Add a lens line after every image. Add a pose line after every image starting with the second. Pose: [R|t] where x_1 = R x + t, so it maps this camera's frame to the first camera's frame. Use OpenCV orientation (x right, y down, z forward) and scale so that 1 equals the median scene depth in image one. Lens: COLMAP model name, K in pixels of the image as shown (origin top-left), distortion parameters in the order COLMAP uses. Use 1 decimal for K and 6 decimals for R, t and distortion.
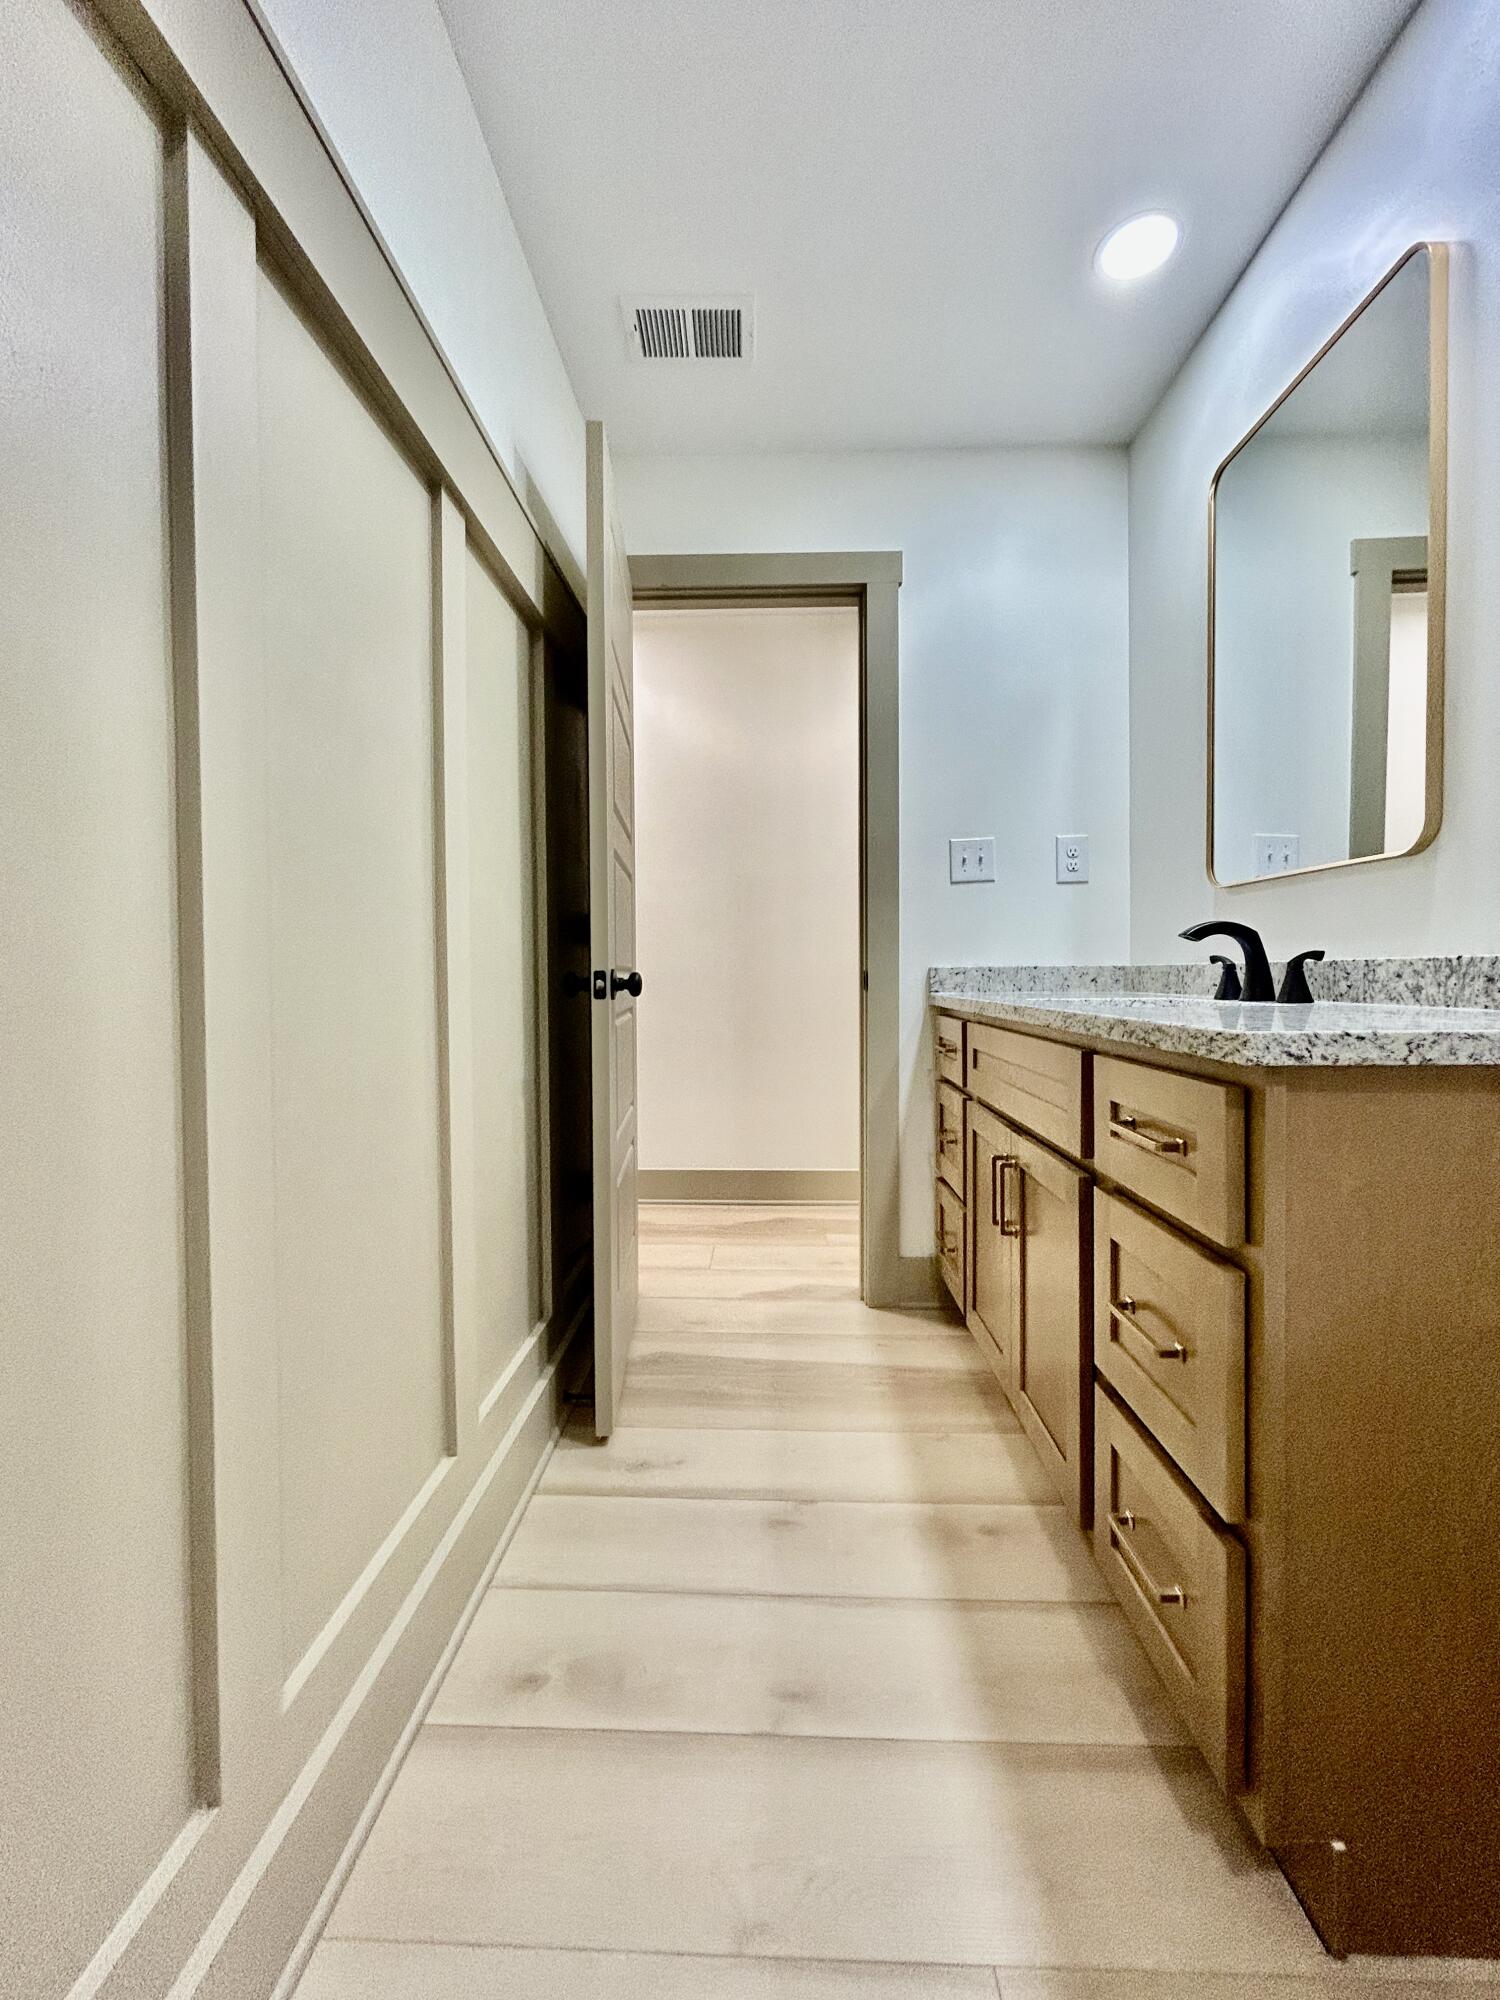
lens RADIAL K [[804.1, 0, 760.6], [0, 804.1, 990.2], [0, 0, 1]] dist [0.000040, 0.000285]
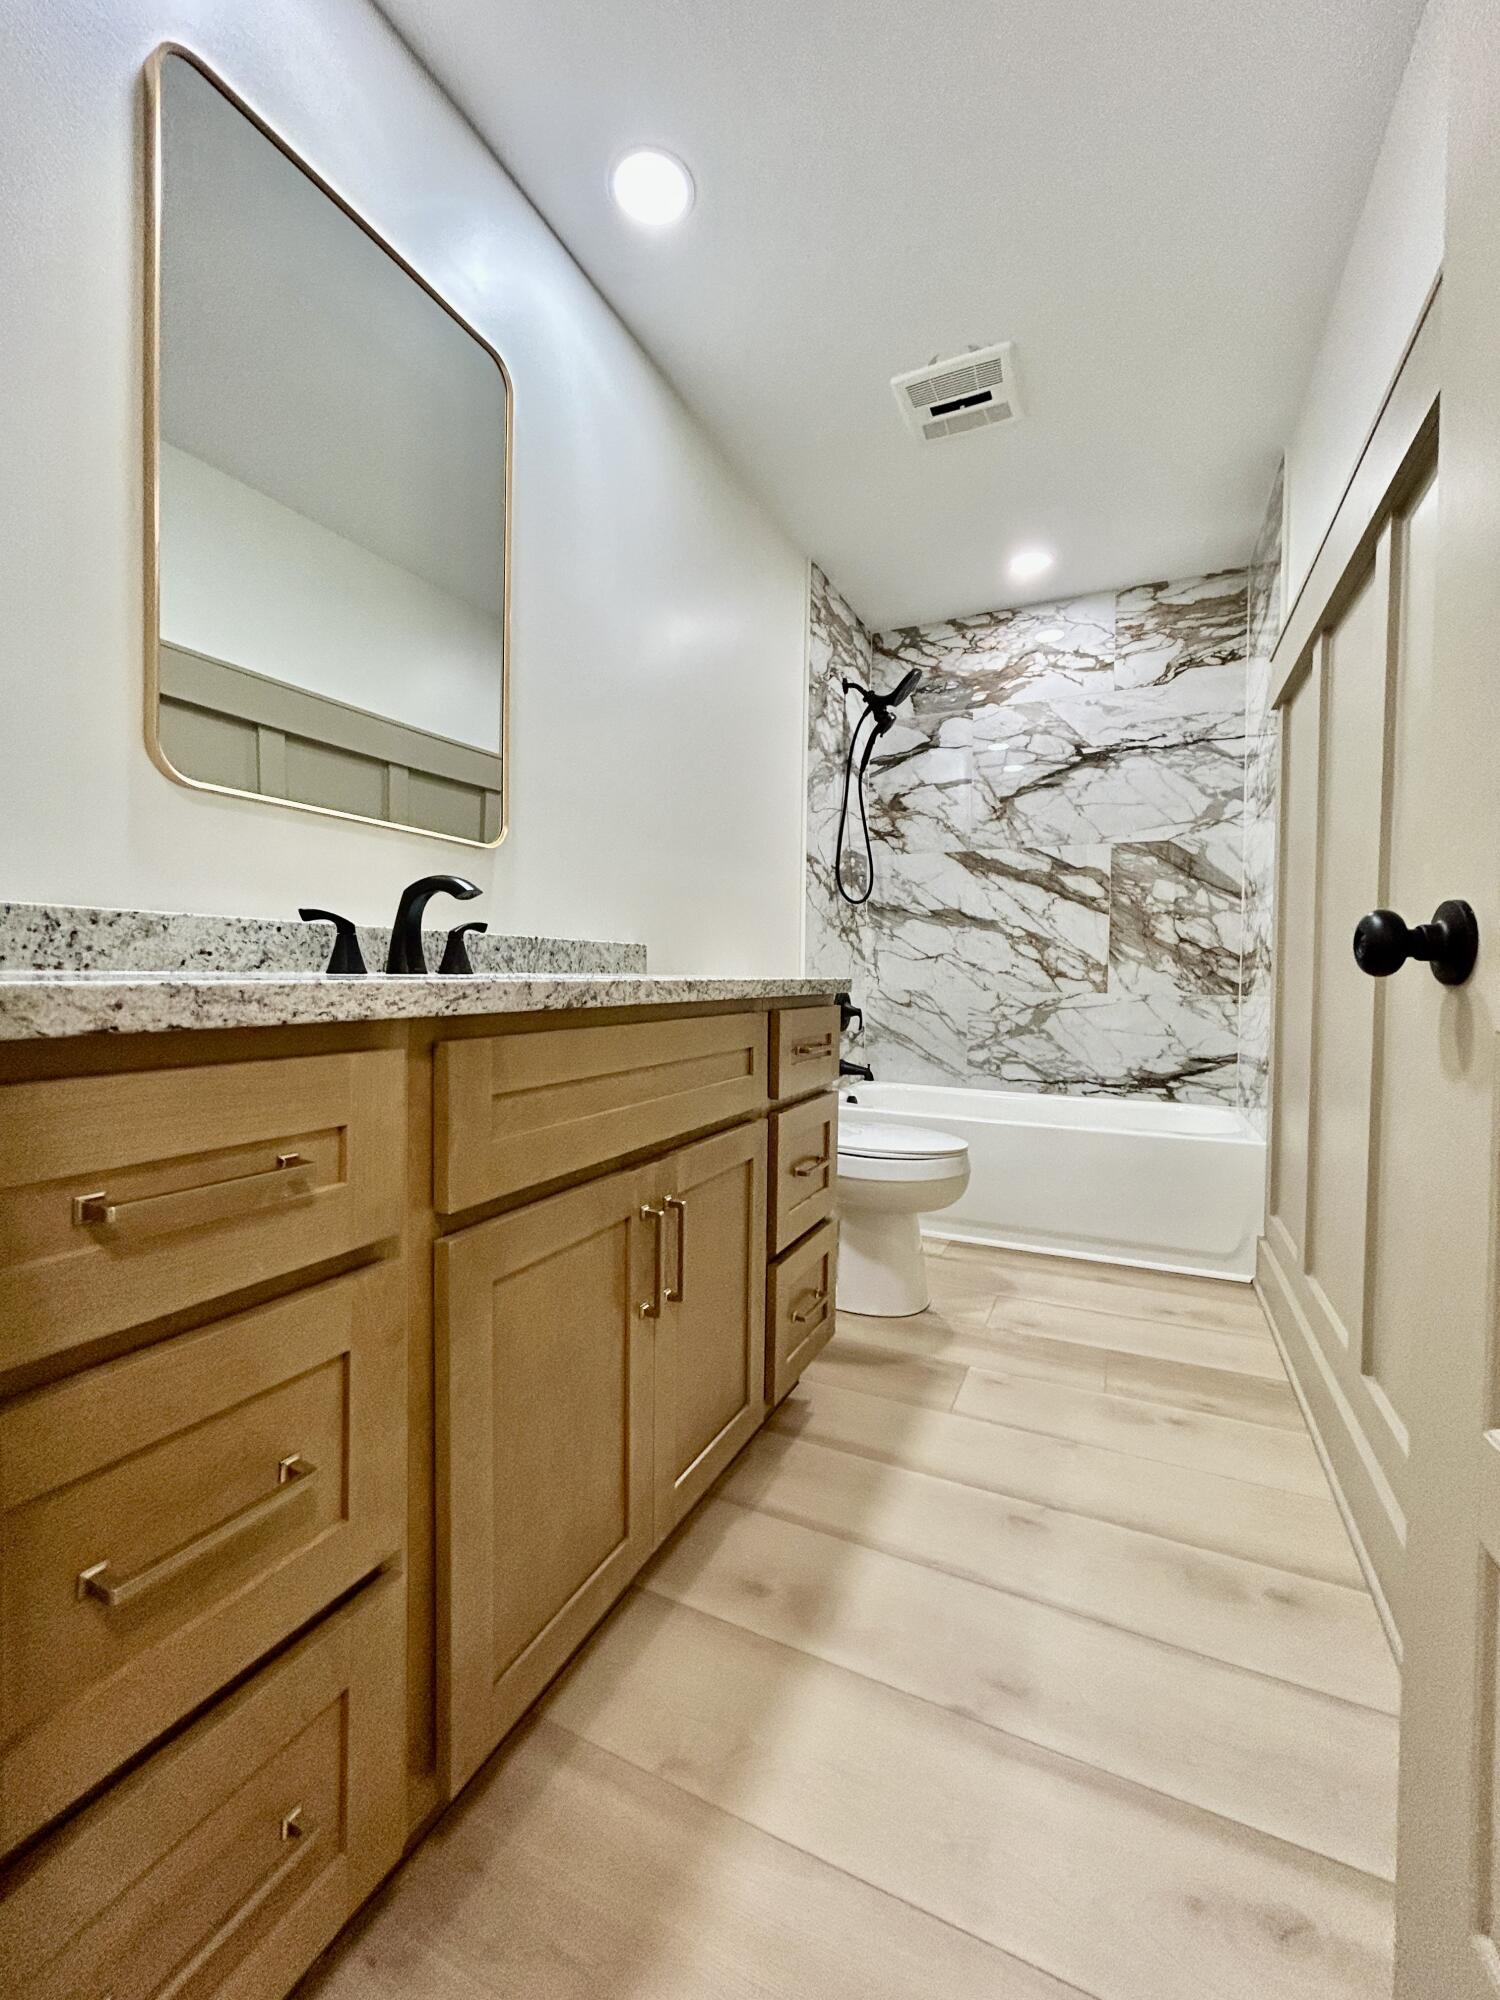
lens RADIAL K [[800.0, 0, 759.9], [0, 800.0, 990.0], [0, 0, 1]] dist [-0.000994, 0.000457]
pose [[-0.916866, -0.017090, 0.398829, -0.052921], [-0.001956, 0.999263, 0.038323, -0.003184], [-0.399190, 0.034357, -0.916224, 1.934334]]
